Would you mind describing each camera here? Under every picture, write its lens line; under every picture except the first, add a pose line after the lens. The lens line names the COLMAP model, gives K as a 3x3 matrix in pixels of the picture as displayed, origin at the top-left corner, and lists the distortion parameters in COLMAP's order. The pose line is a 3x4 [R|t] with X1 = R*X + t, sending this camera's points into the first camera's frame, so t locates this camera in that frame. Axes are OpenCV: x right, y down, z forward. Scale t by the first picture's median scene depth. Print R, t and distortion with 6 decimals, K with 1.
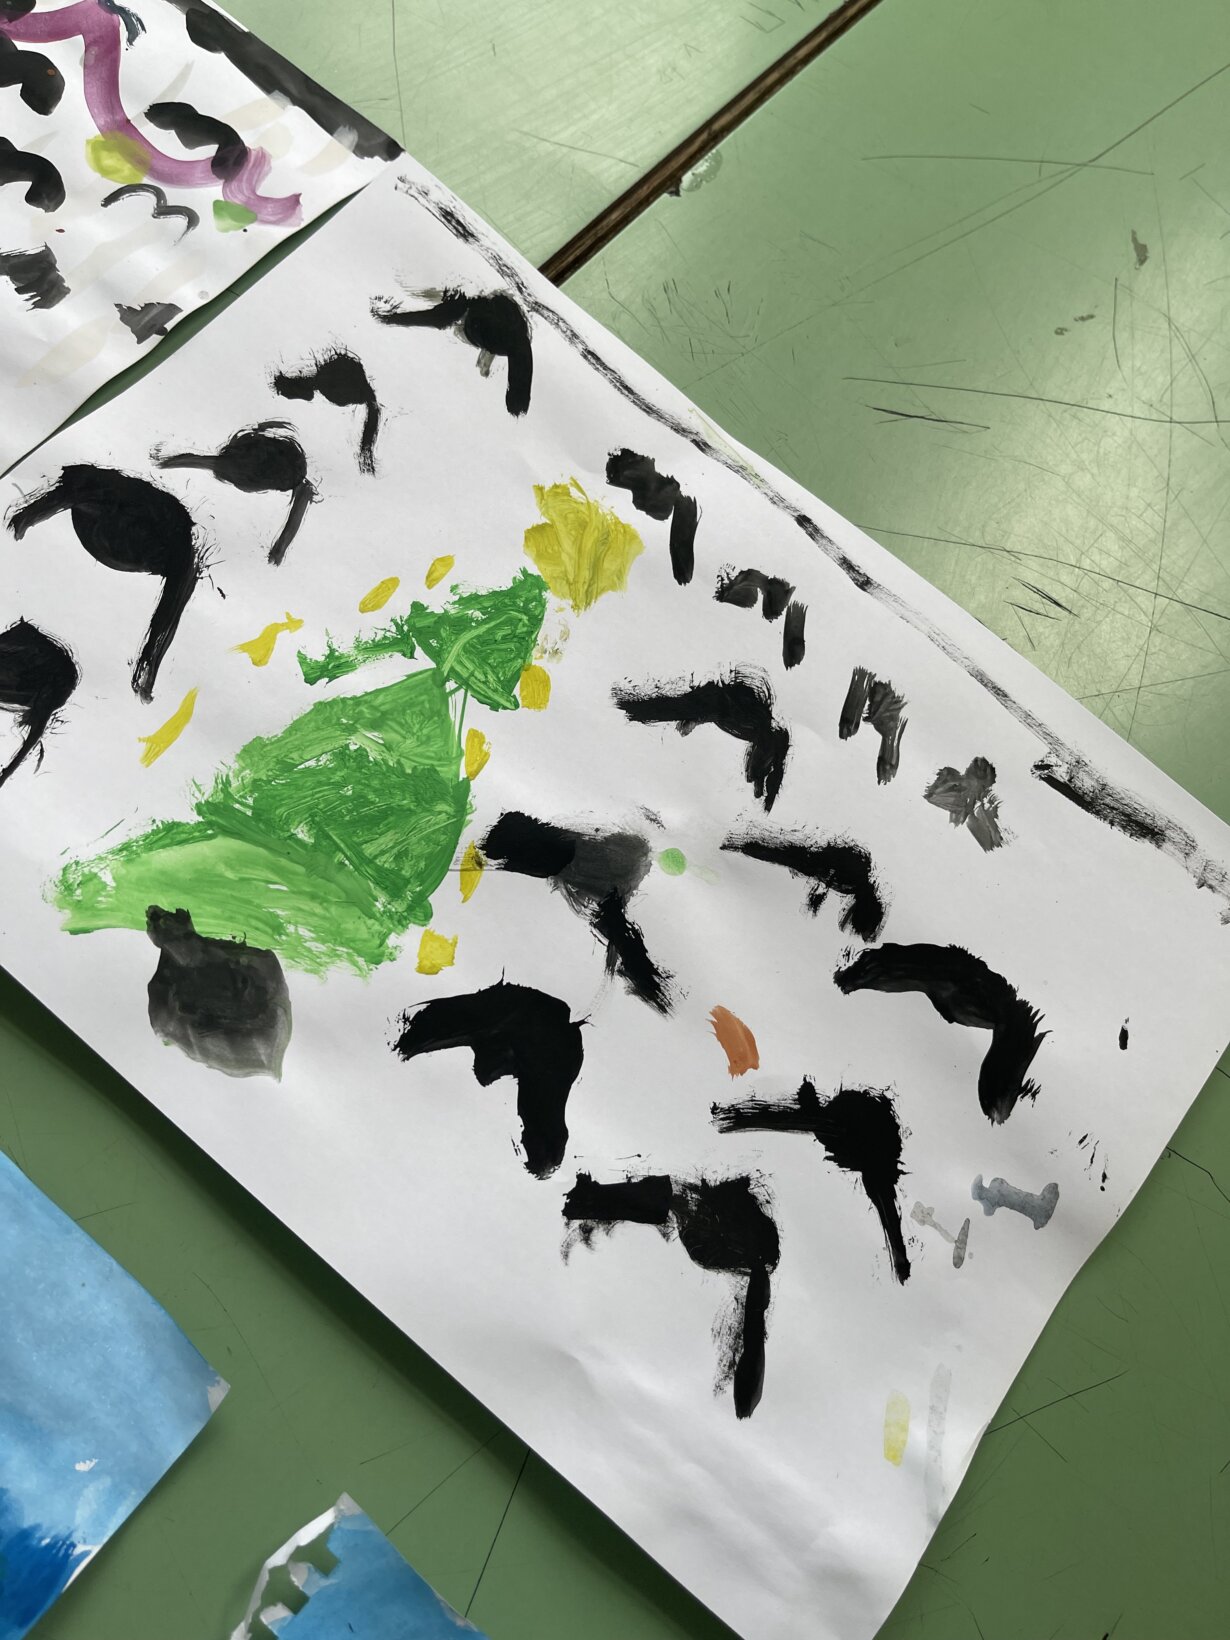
lens RADIAL K [[1245.5, 0, 618.6], [0, 1245.5, 800.1], [0, 0, 1]] dist [0.037035, -0.066147]
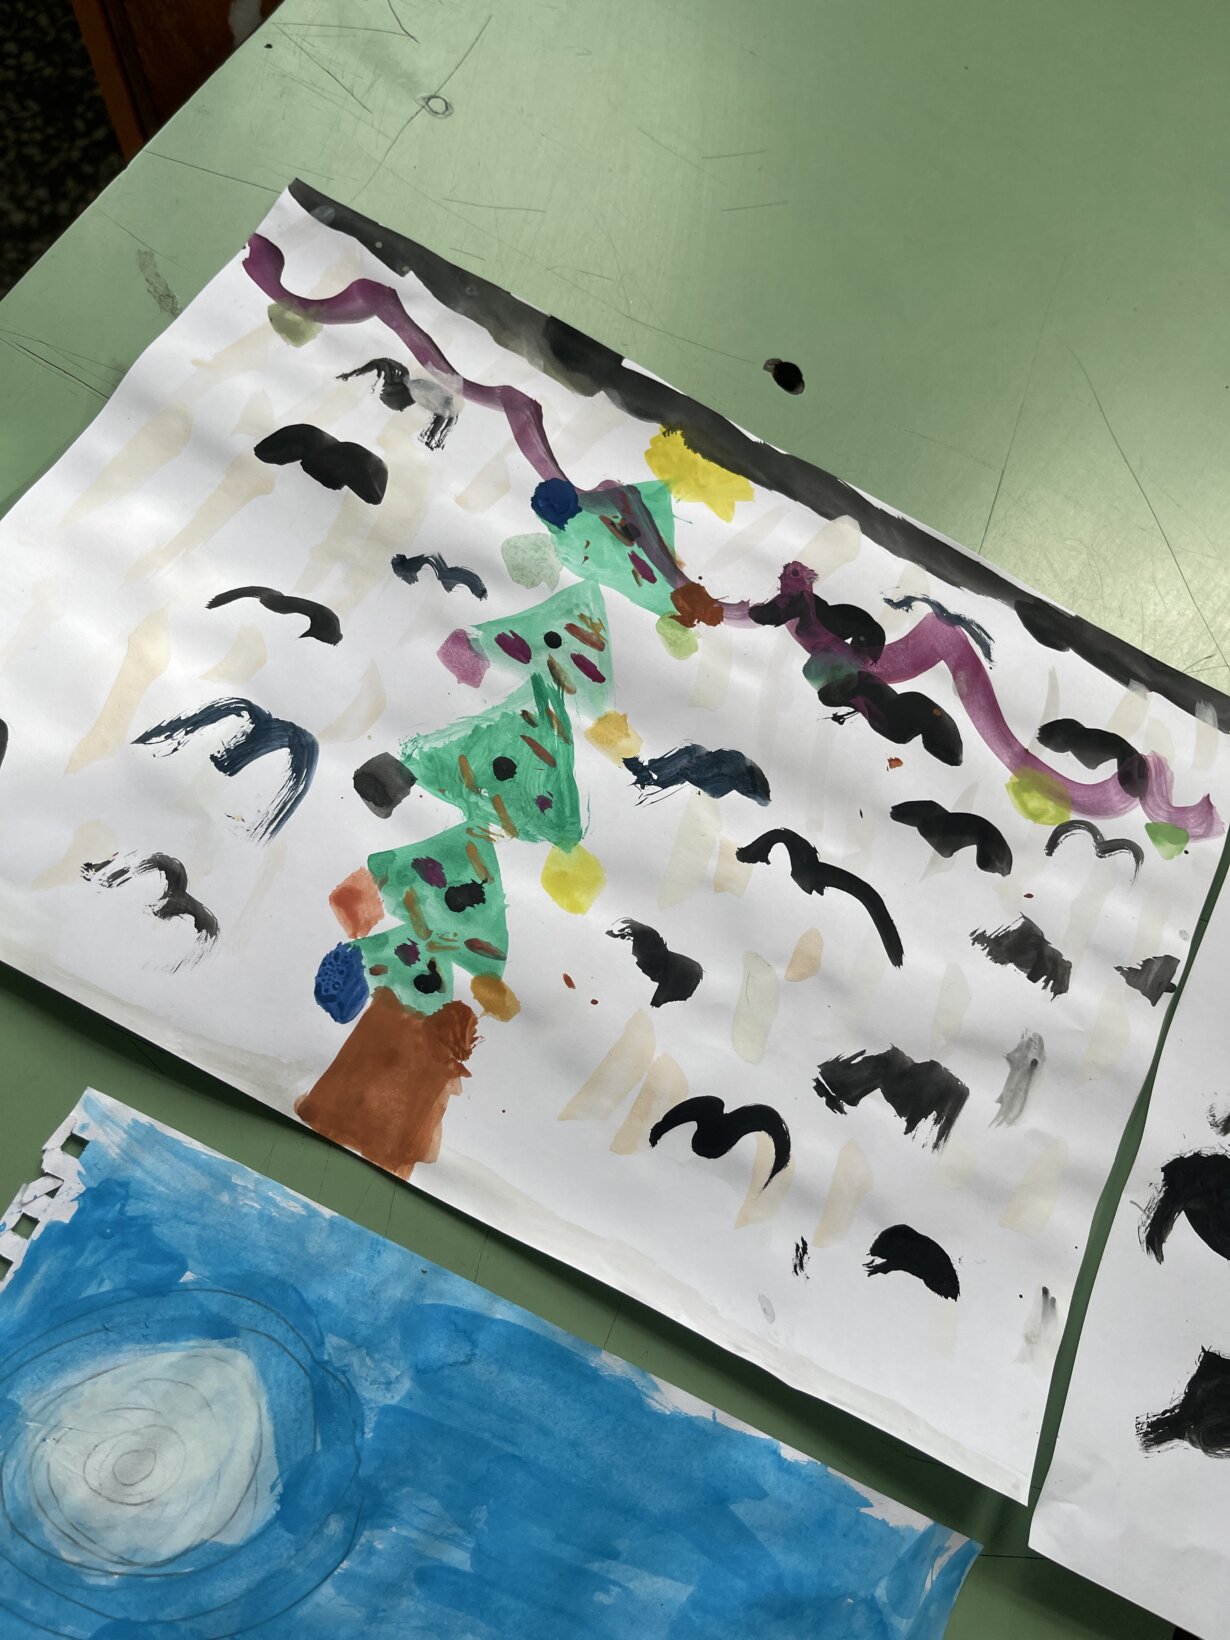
lens RADIAL K [[1245.5, 0, 606.7], [0, 1245.5, 790.5], [0, 0, 1]] dist [0.037035, -0.066147]
pose [[0.978483, -0.187021, 0.087147, -0.917331], [0.184779, 0.982219, 0.033195, -0.685577], [-0.091805, -0.016377, 0.995642, 0.041967]]
